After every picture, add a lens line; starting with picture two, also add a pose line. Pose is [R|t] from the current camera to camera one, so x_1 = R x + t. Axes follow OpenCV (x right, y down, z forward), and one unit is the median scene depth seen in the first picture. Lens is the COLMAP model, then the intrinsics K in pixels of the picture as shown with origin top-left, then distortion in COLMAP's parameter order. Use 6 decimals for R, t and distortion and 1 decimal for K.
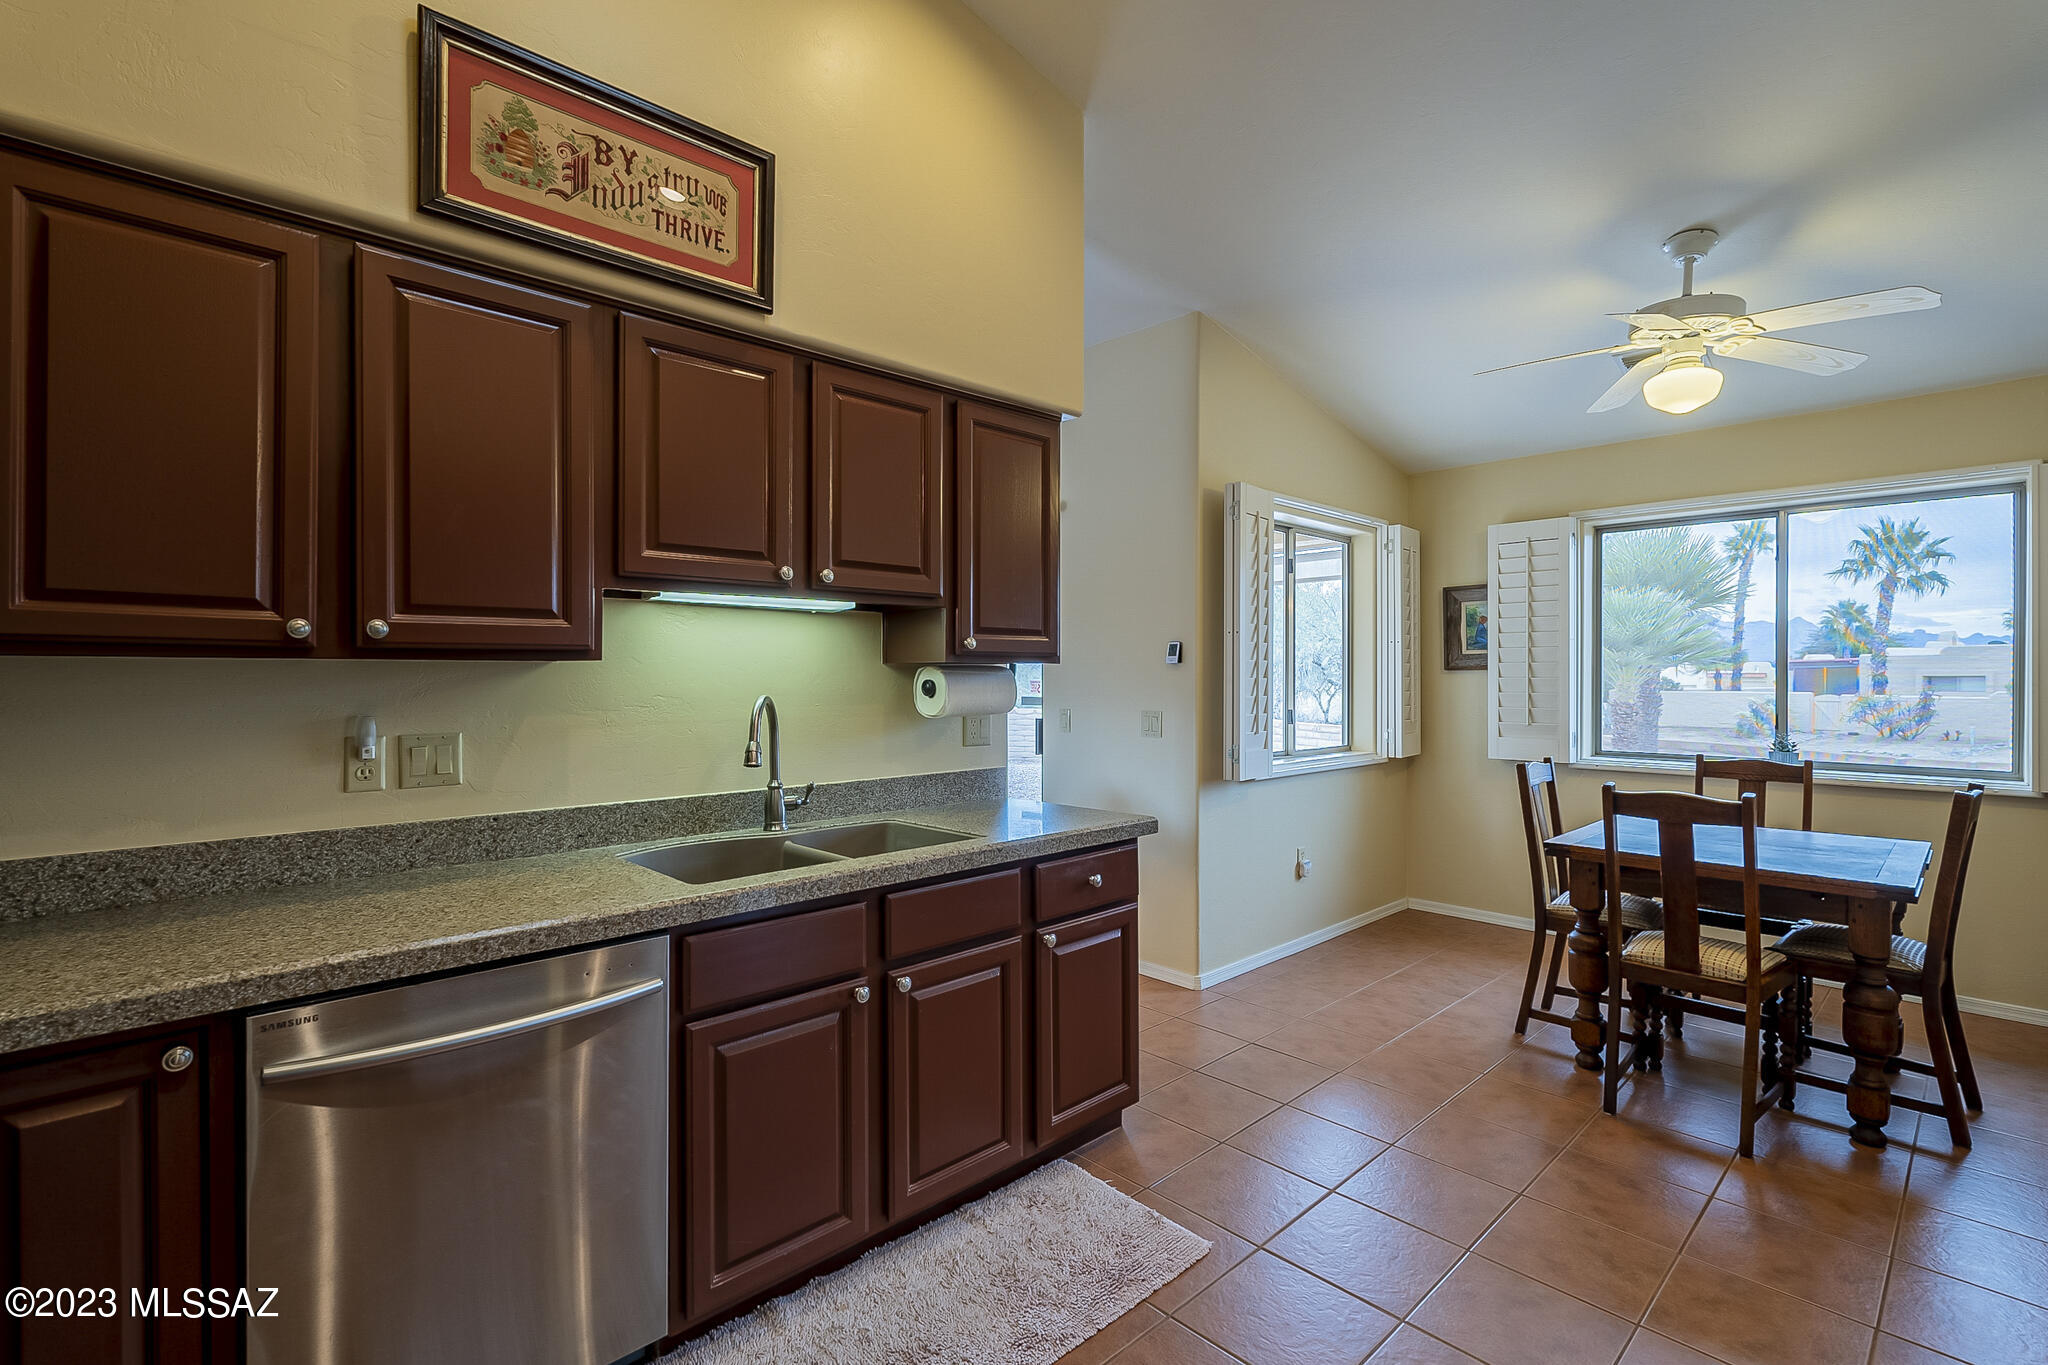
lens RADIAL K [[931.9, 0, 1029.3], [0, 931.9, 675.0], [0, 0, 1]] dist [0.001185, -0.000173]
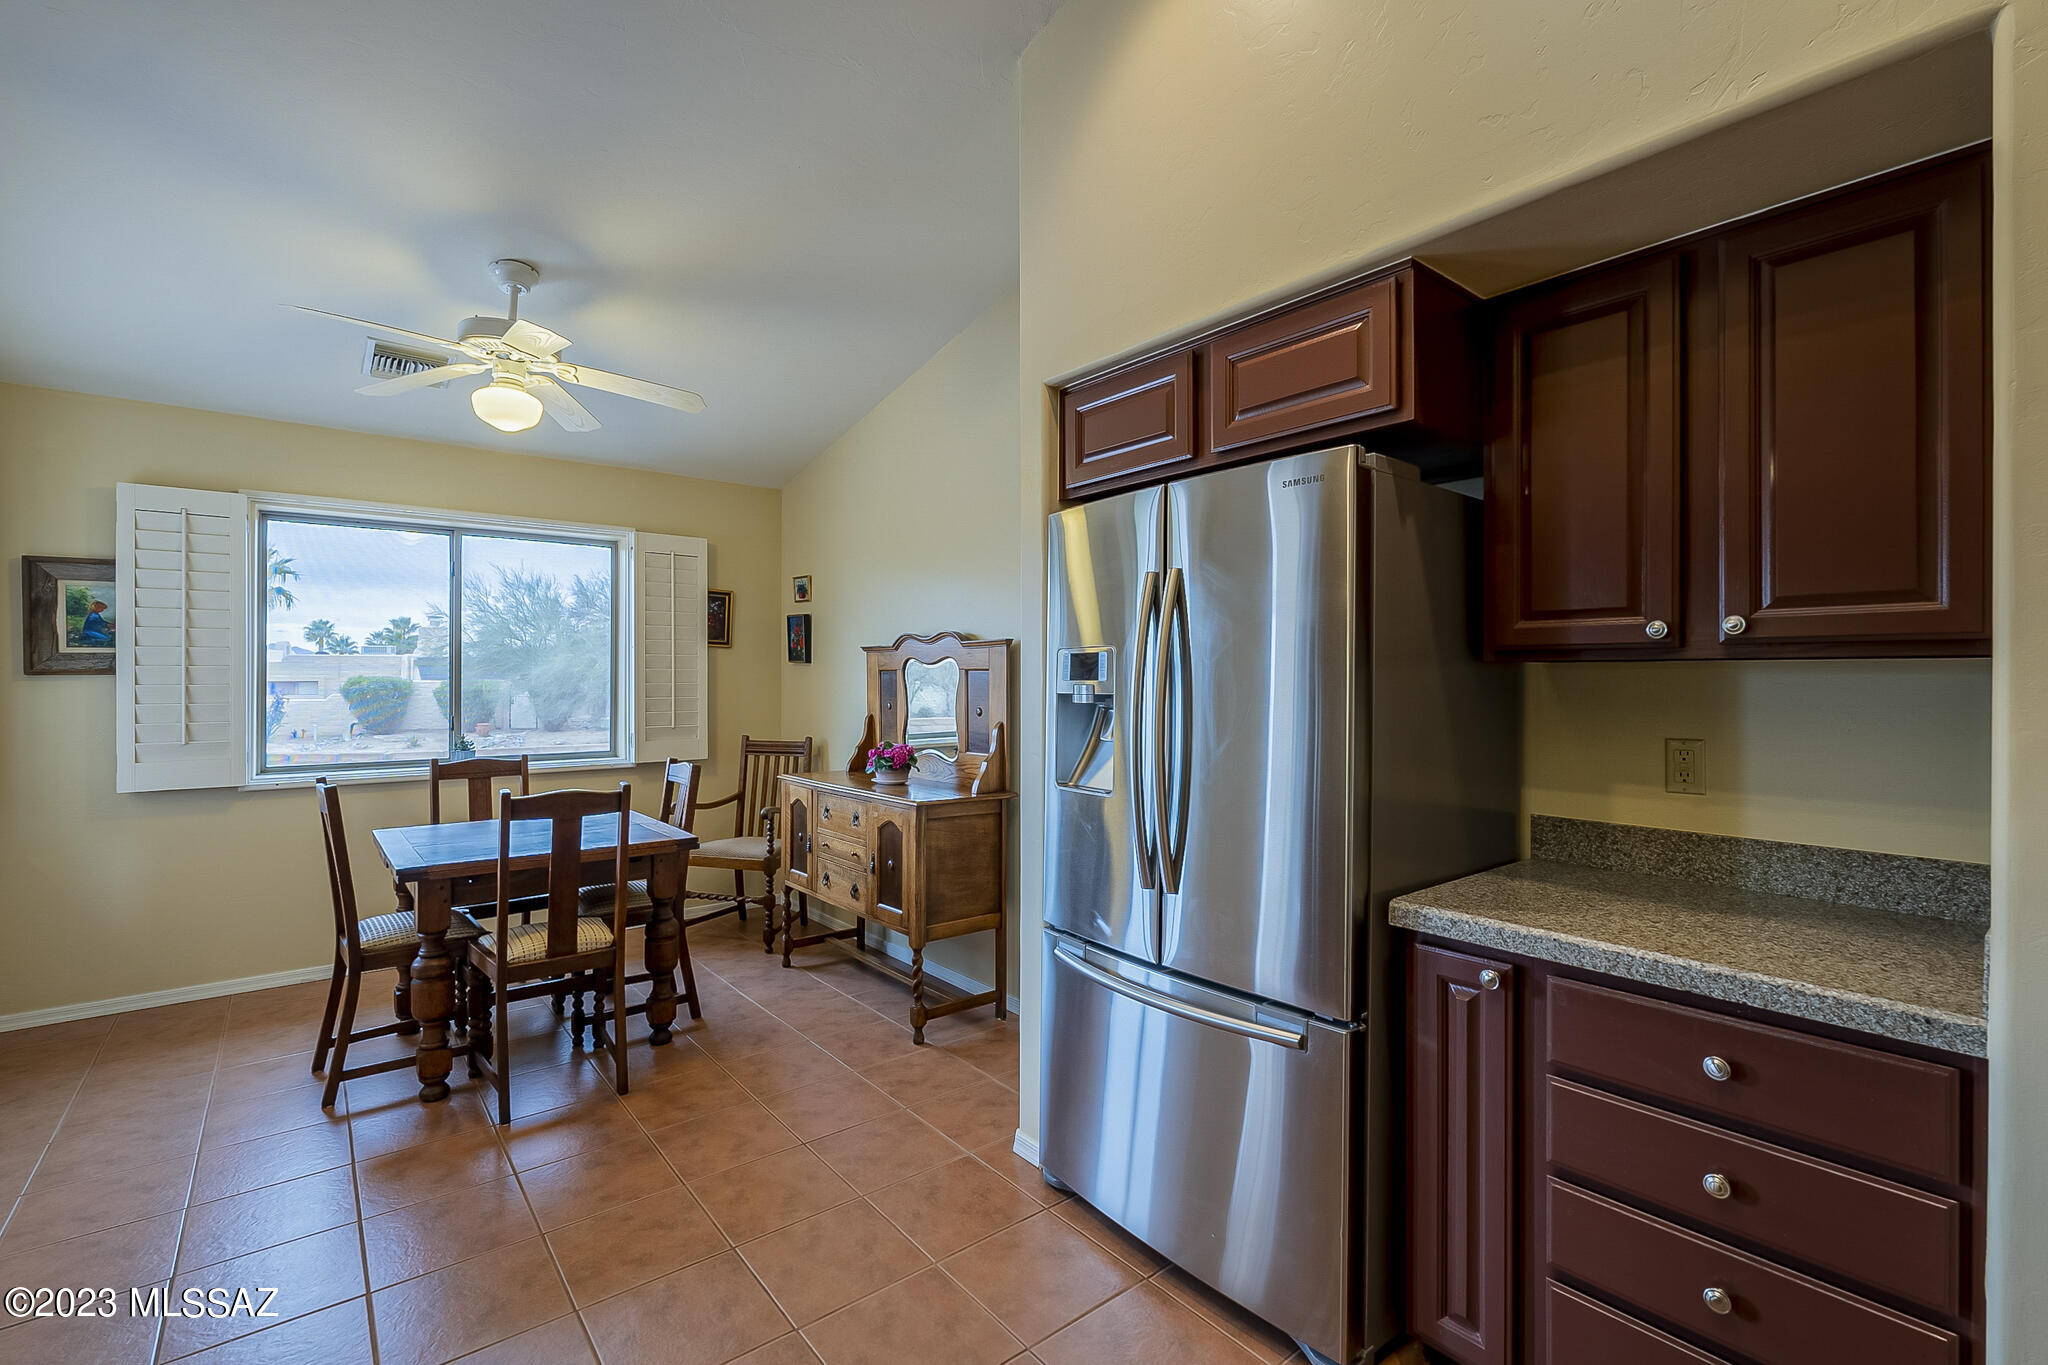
lens RADIAL K [[905.6, 0, 1018.8], [0, 905.6, 674.4], [0, 0, 1]] dist [-0.000501, -0.000220]
pose [[0.087427, 0.003875, 0.996163, -0.206873], [0.002784, 0.999988, -0.004134, -0.001175], [-0.996167, 0.003135, 0.087416, 0.267299]]
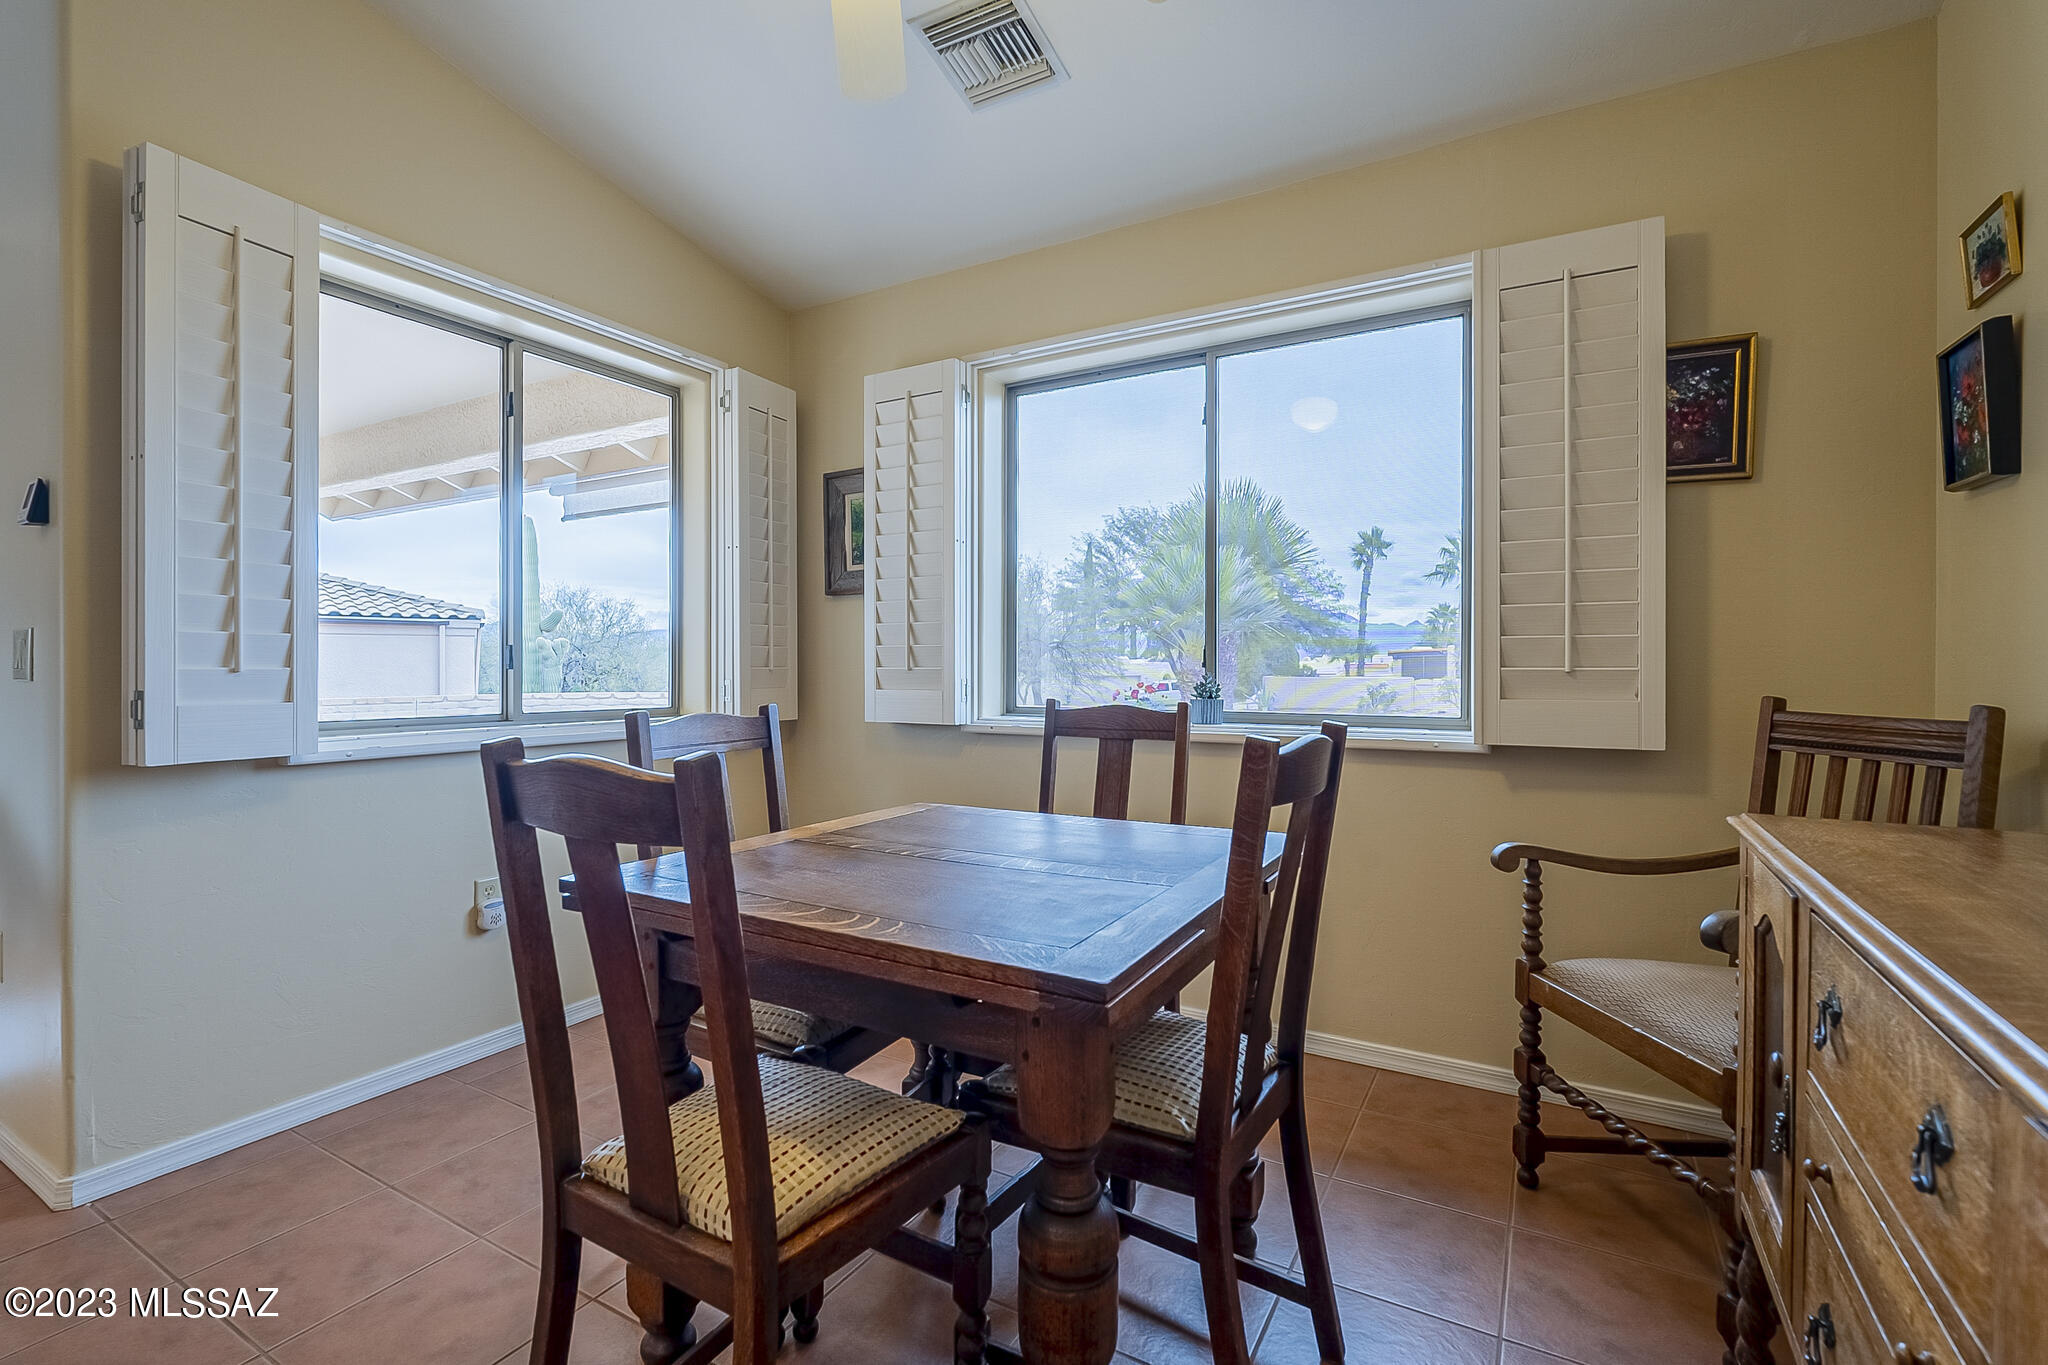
lens RADIAL K [[910.1, 0, 1034.8], [0, 910.1, 667.7], [0, 0, 1]] dist [-0.002795, -0.000742]
pose [[0.957863, -0.000247, 0.287225, 0.520972], [0.000596, 0.999999, -0.001129, 0.063031], [-0.287224, 0.001253, 0.957863, 0.416302]]
